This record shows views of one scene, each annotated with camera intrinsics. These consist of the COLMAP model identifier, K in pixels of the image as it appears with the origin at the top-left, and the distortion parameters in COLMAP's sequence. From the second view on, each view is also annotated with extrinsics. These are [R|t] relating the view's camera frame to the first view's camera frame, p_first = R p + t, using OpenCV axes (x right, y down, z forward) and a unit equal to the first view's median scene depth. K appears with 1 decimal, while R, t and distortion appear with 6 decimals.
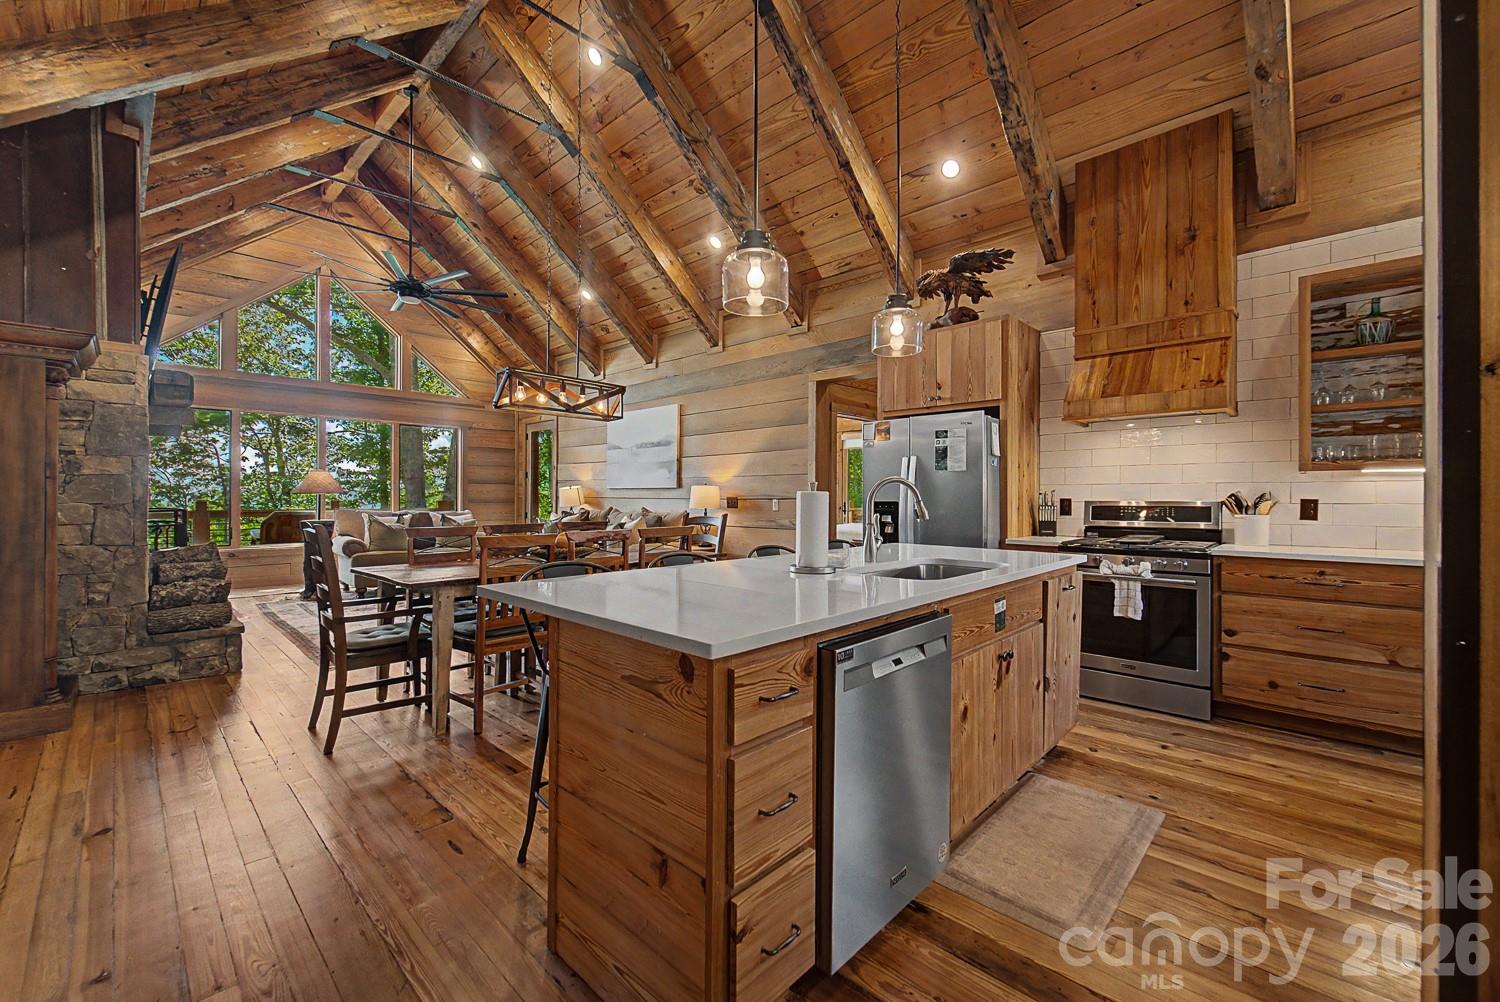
lens RADIAL K [[612.1, 0, 748.9], [0, 612.1, 496.9], [0, 0, 1]] dist [0.010631, 0.000192]
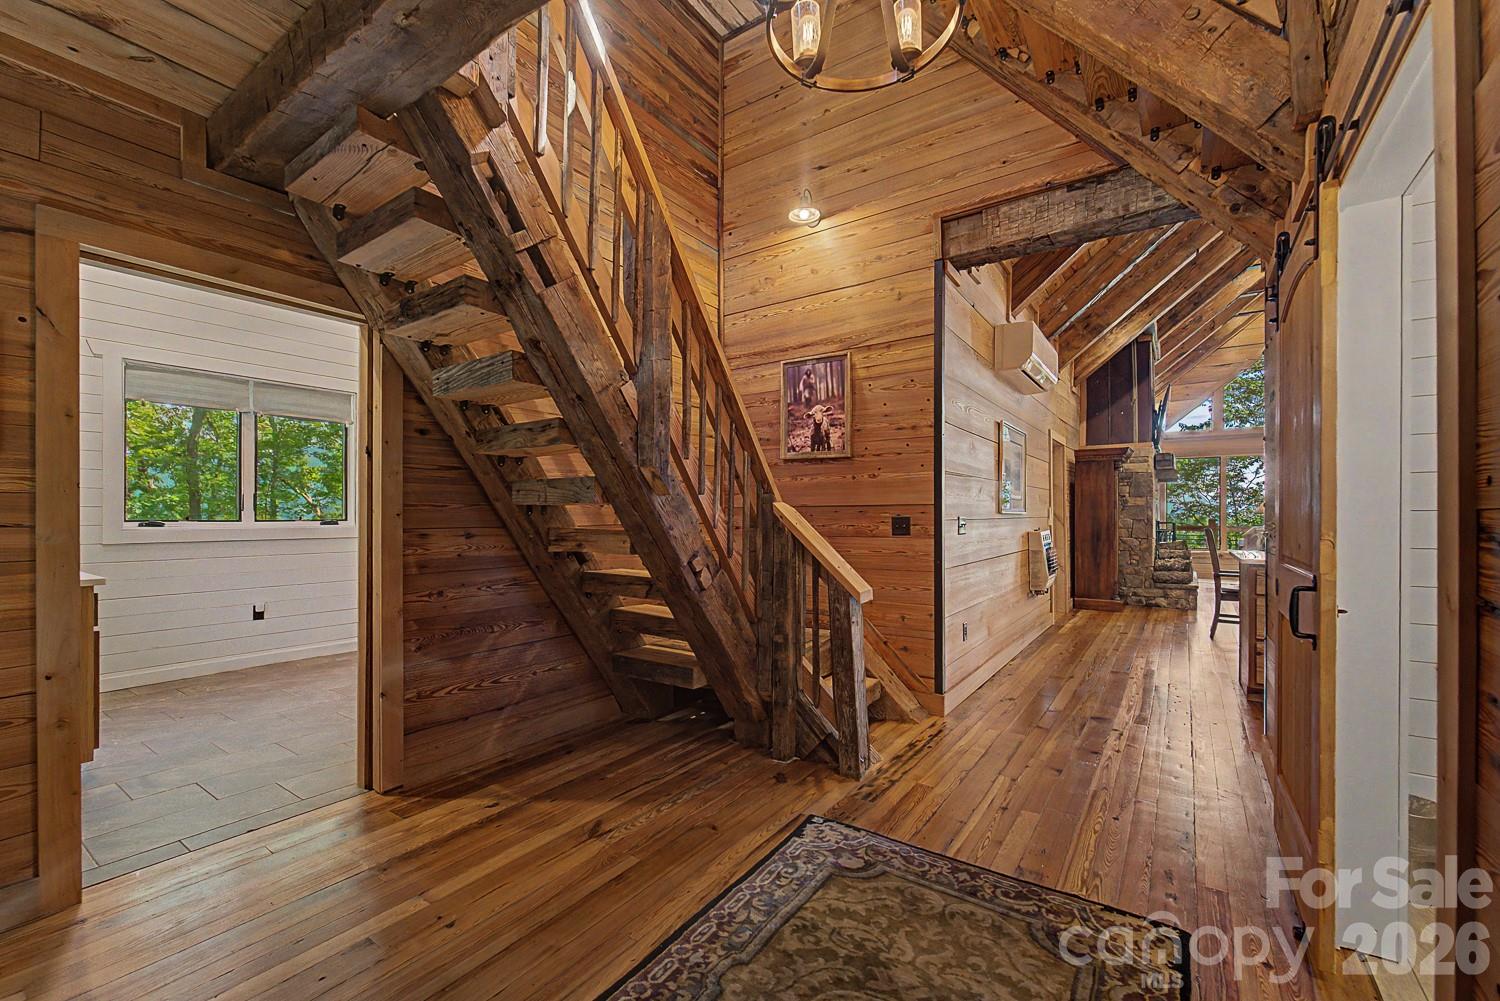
lens RADIAL K [[612.1, 0, 748.9], [0, 612.1, 508.4], [0, 0, 1]] dist [0.010631, 0.000192]
pose [[0.157326, -0.004315, -0.987537, 0.867687], [-0.000690, 0.999990, -0.004479, -0.014810], [0.987546, 0.001386, 0.157322, -0.675532]]
